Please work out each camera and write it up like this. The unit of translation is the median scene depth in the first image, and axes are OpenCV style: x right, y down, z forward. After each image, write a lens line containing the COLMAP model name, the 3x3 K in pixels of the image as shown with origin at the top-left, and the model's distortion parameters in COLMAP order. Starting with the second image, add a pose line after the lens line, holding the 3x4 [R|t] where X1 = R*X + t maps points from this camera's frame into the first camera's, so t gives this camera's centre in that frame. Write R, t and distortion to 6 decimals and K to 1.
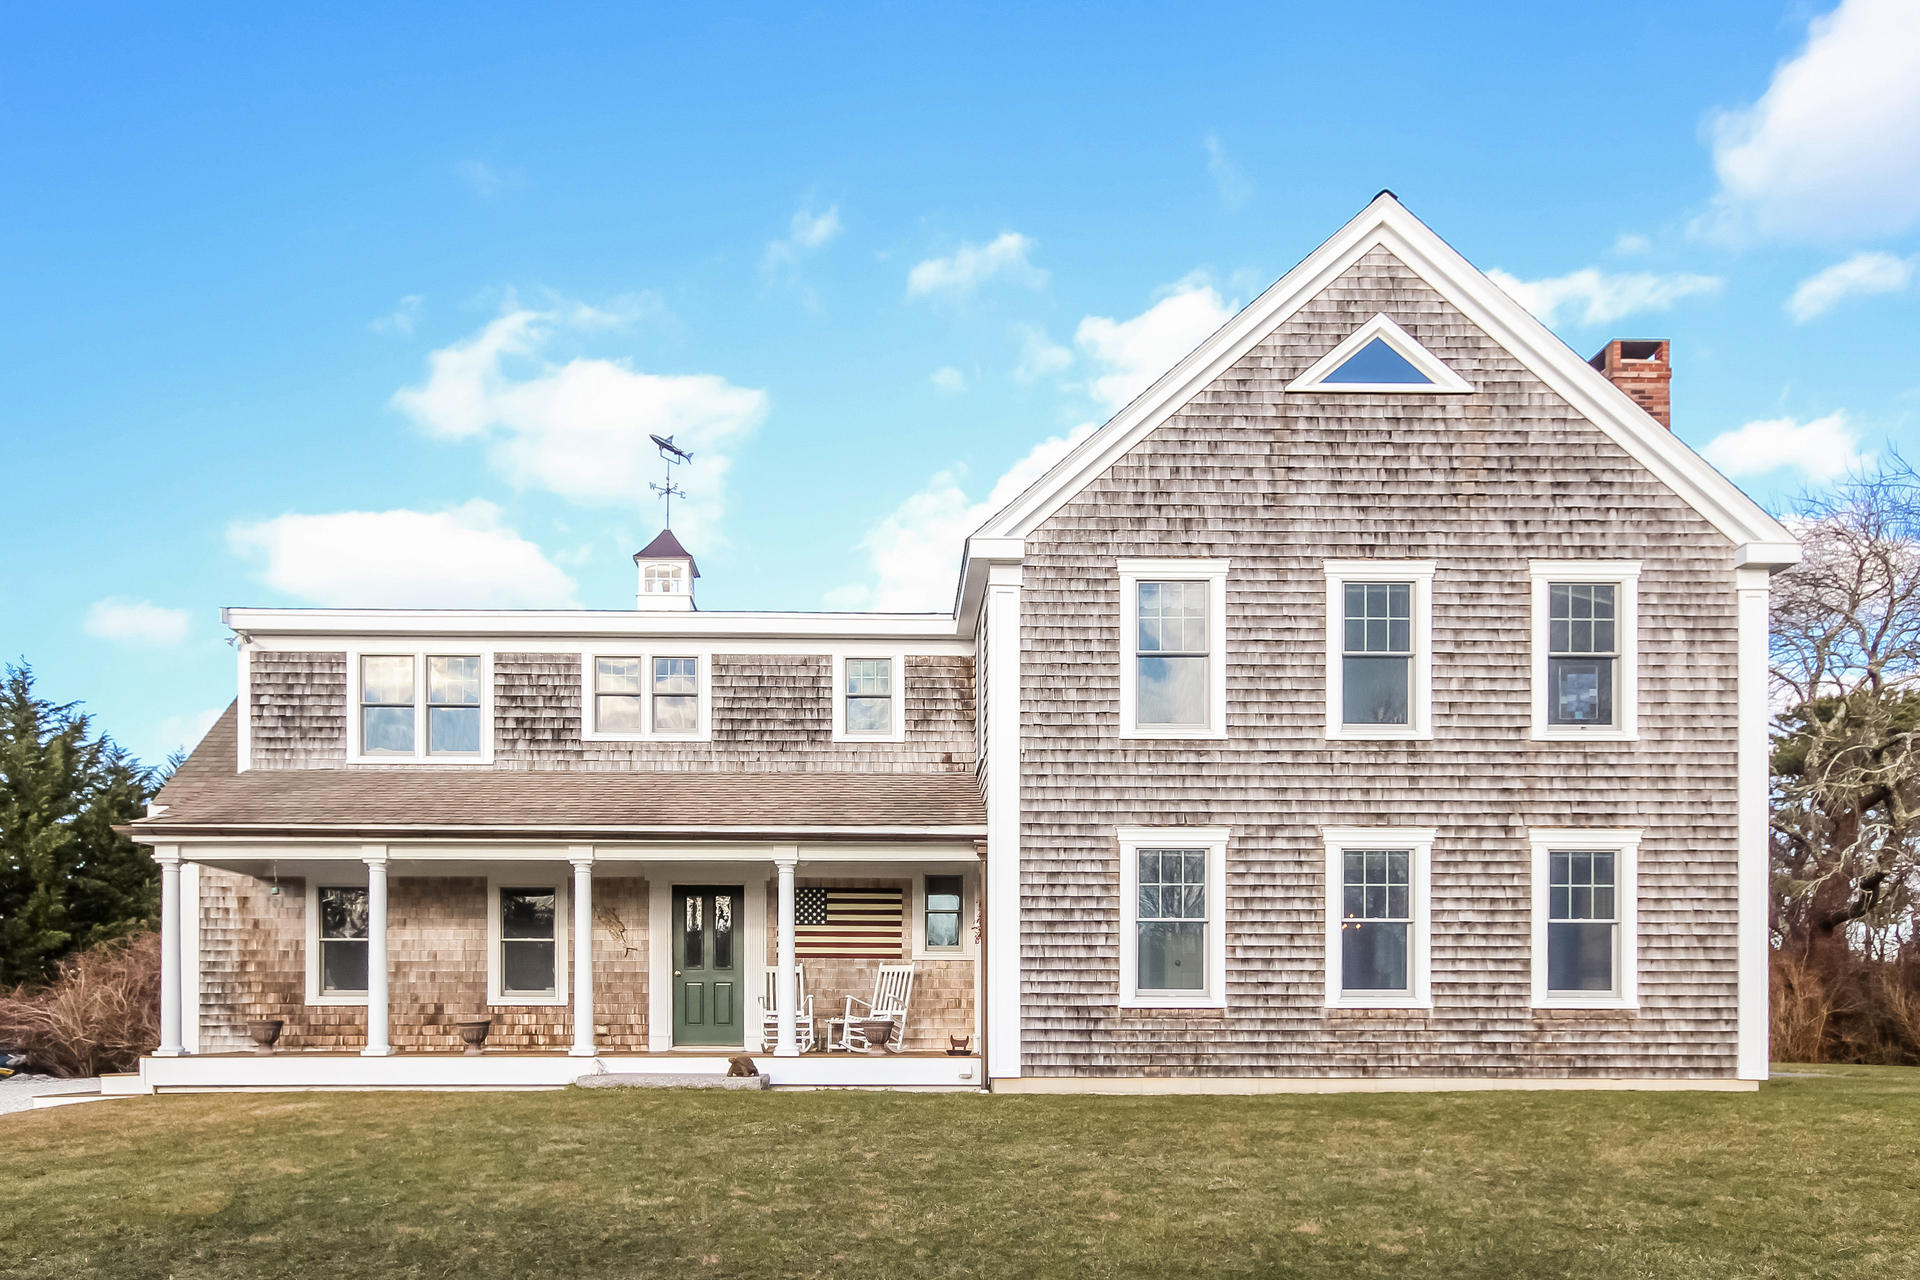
lens RADIAL K [[1291.4, 0, 959.1], [0, 1291.4, 666.0], [0, 0, 1]] dist [-0.000417, 0.003345]
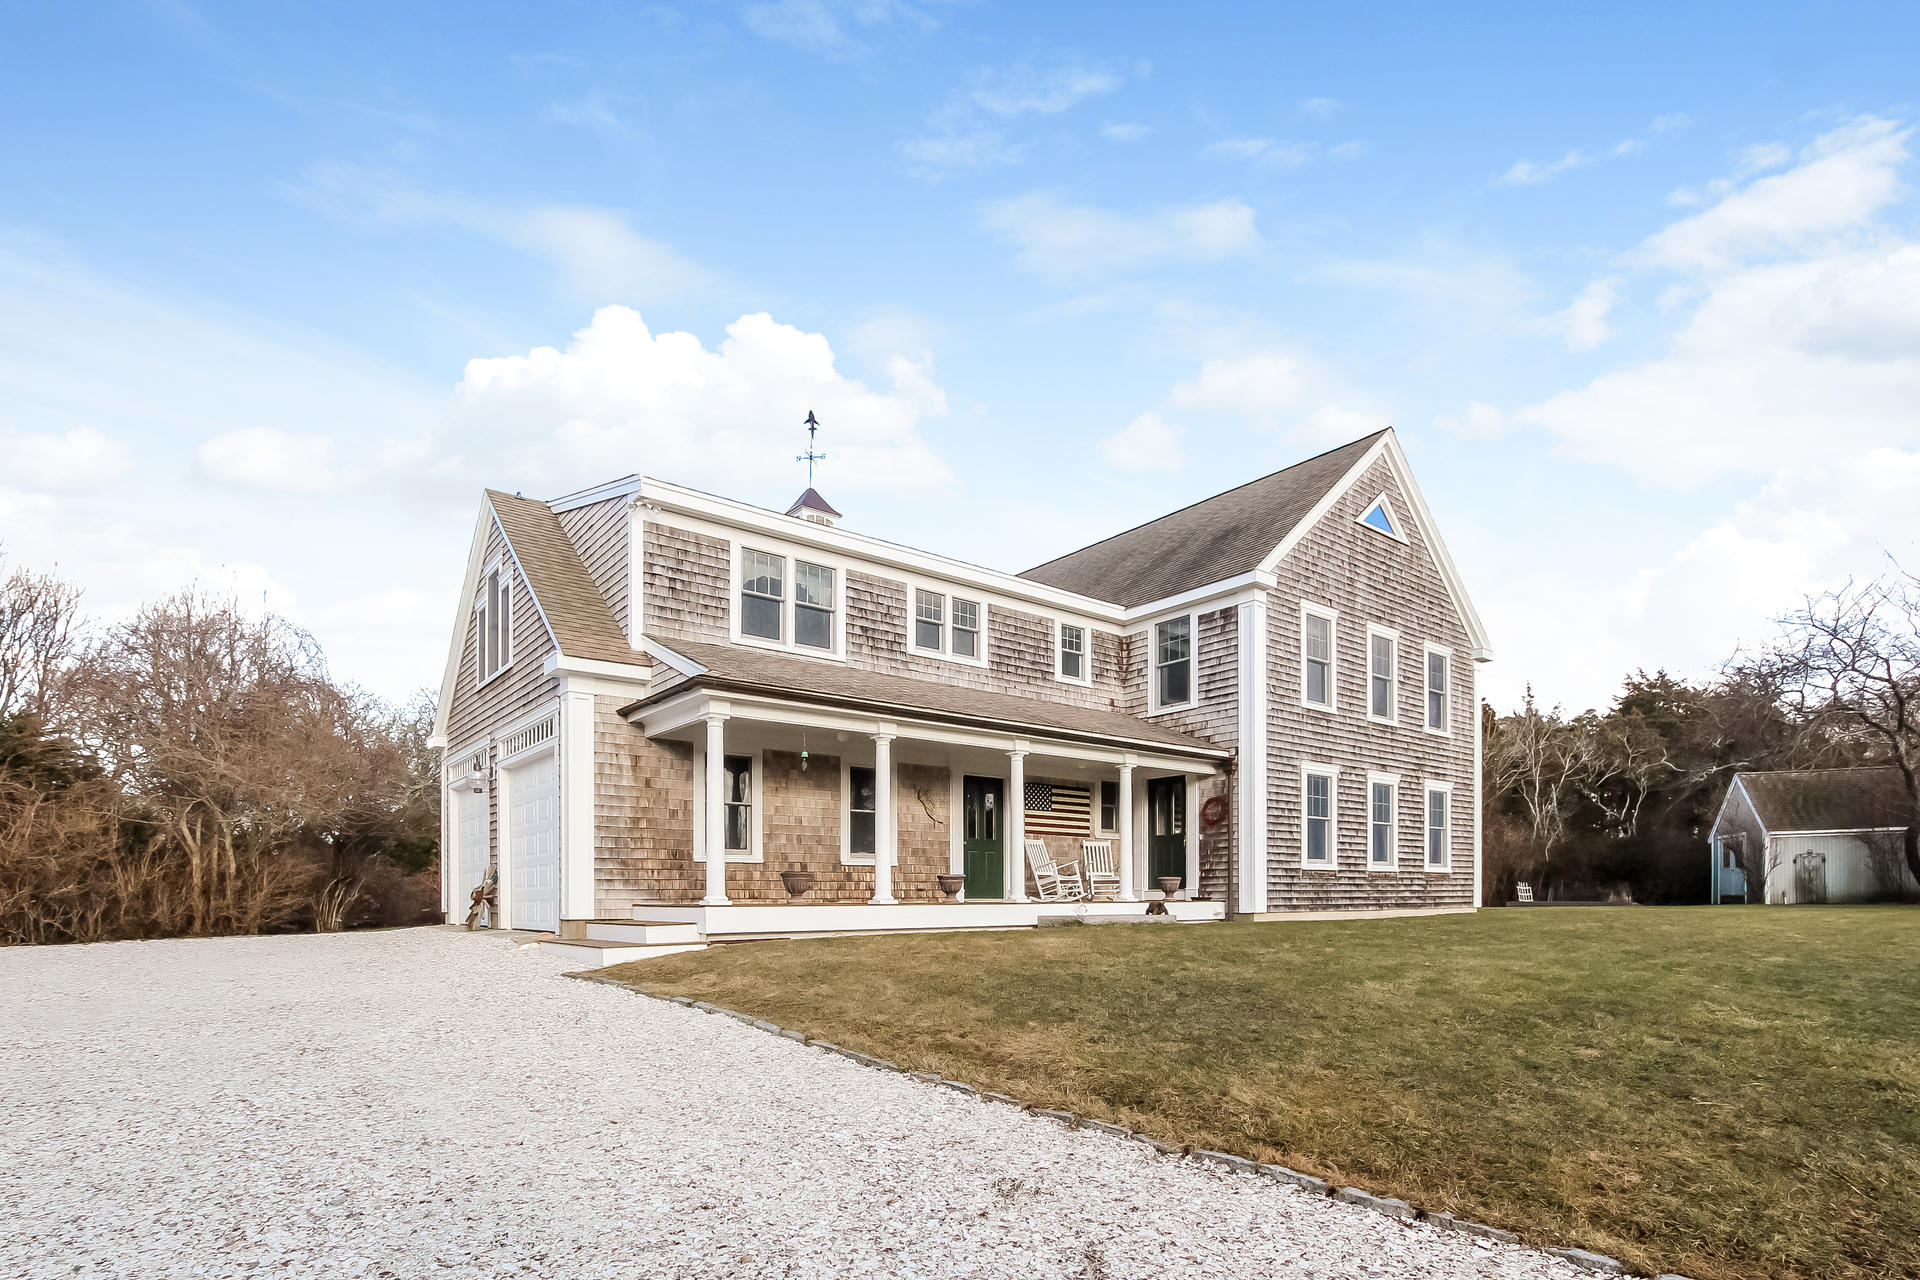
lens RADIAL K [[898.6, 0, 960.0], [0, 898.6, 640.0], [0, 0, 1]] dist [-0.021047, 0.001114]
pose [[0.806436, 0.158496, 0.569685, -0.770586], [-0.152001, 0.986599, -0.059318, 0.091567], [-0.571452, -0.038757, 0.819720, 0.271306]]
